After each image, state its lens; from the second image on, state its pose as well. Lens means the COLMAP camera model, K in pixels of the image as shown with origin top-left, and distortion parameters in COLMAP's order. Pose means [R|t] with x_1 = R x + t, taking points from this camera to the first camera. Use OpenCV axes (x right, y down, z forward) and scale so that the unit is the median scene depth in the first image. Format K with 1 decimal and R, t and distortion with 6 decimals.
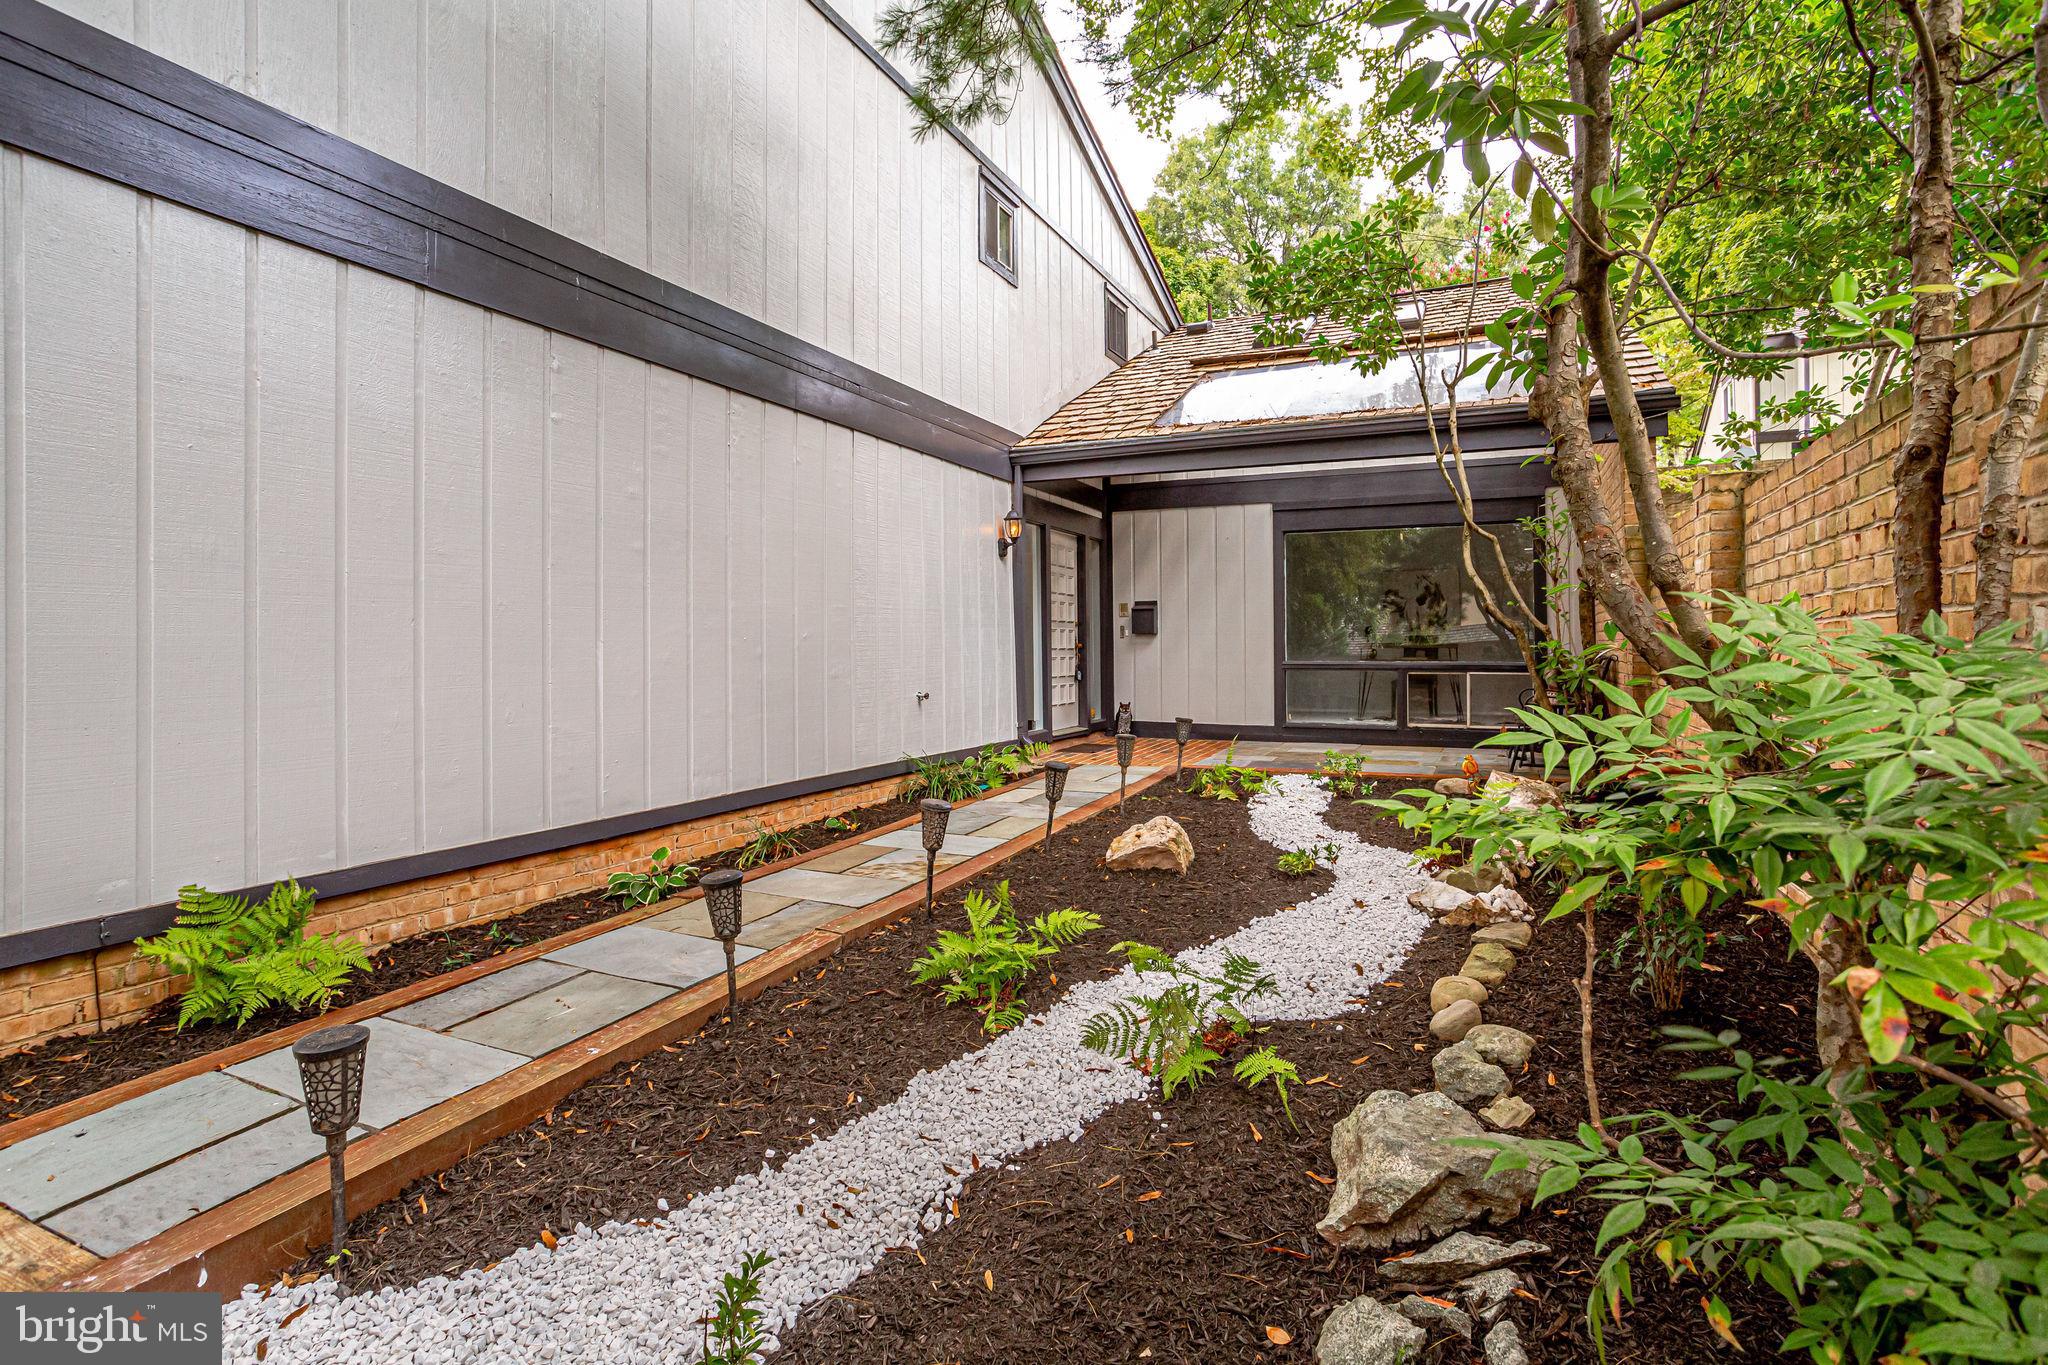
lens RADIAL K [[1001.8, 0, 1024.2], [0, 1001.8, 652.7], [0, 0, 1]] dist [0.000407, 0.000112]
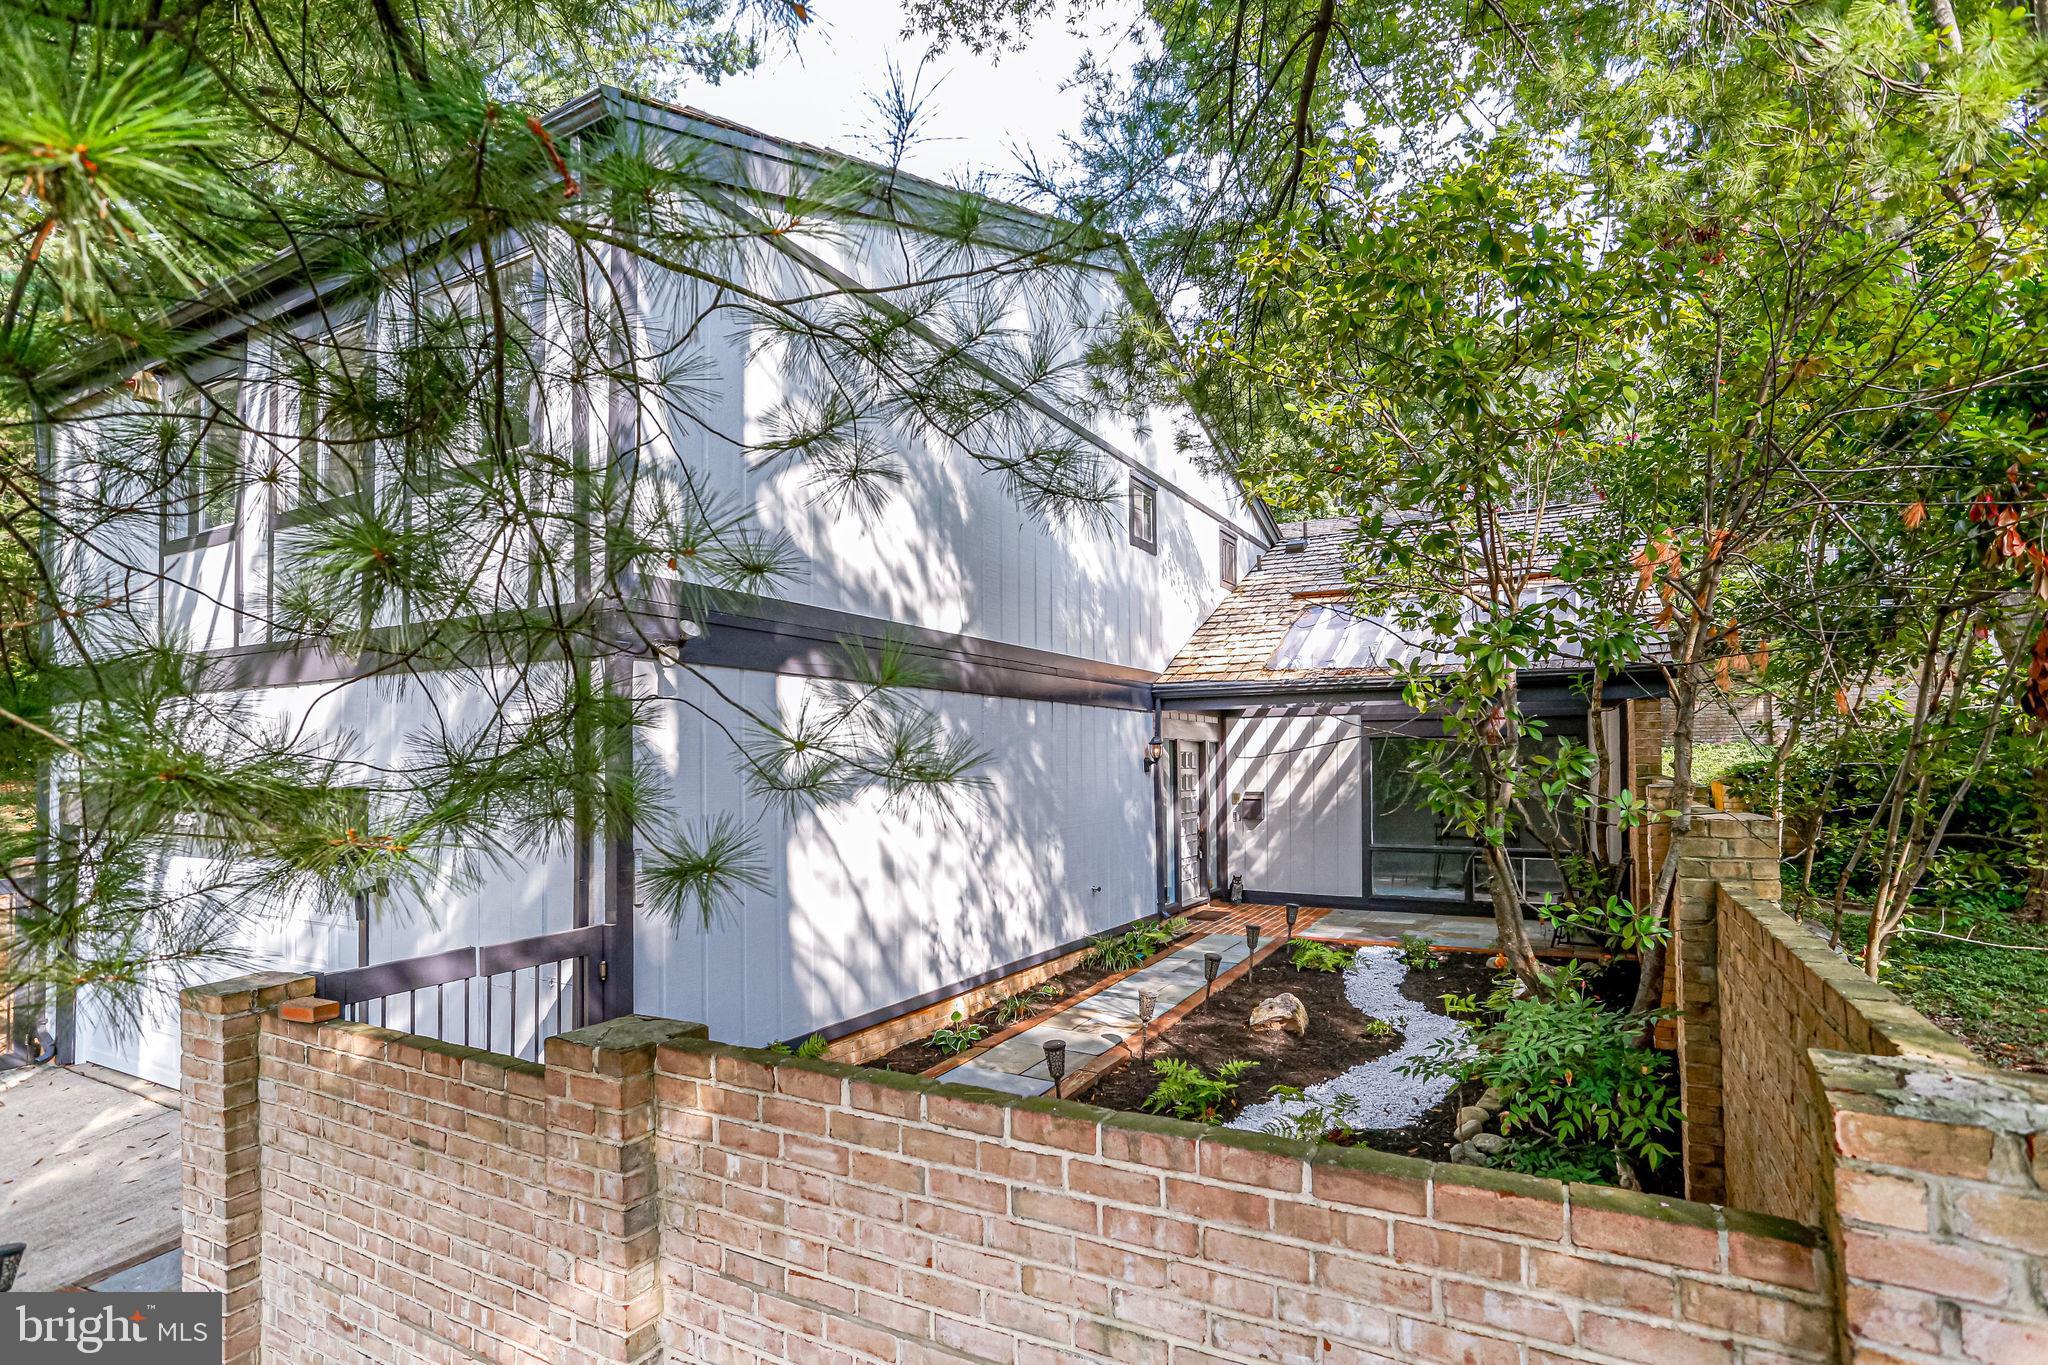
lens RADIAL K [[1013.9, 0, 1033.1], [0, 1013.9, 761.7], [0, 0, 1]] dist [0.001542, 0.020171]
pose [[0.997802, -0.001792, -0.066234, -0.095293], [0.001496, 0.999989, -0.004529, -0.120684], [0.066242, 0.004420, 0.997794, -0.365287]]
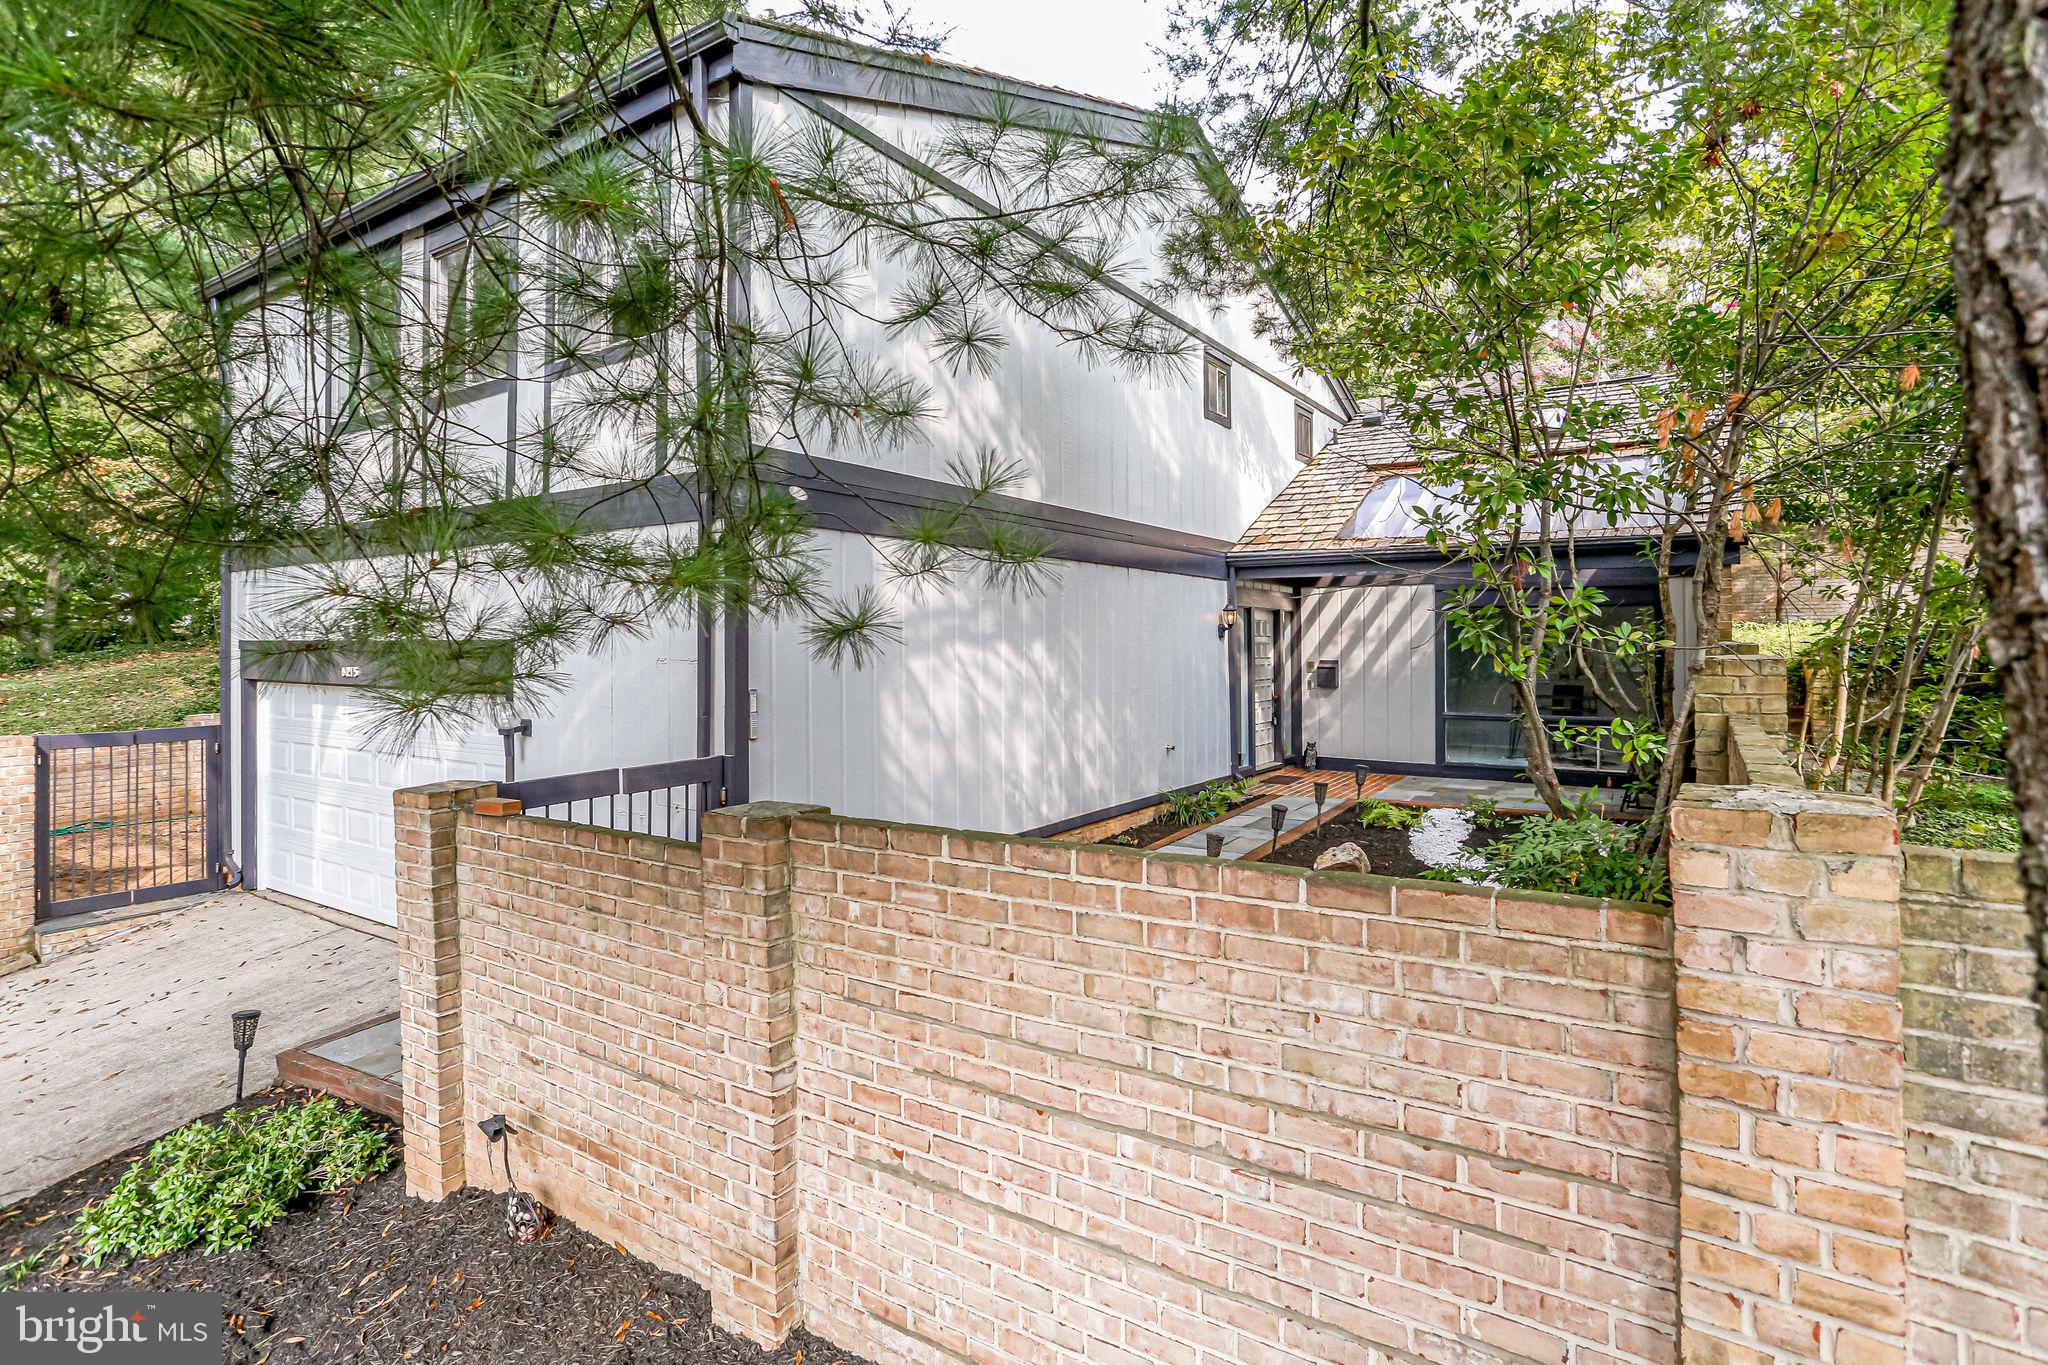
lens RADIAL K [[1019.2, 0, 1050.7], [0, 1019.2, 646.4], [0, 0, 1]] dist [0.001561, 0.000674]
pose [[0.991578, 0.004188, -0.129445, -0.083370], [-0.004213, 0.999991, 0.000080, -0.098135], [0.129444, 0.000466, 0.991587, -0.439059]]
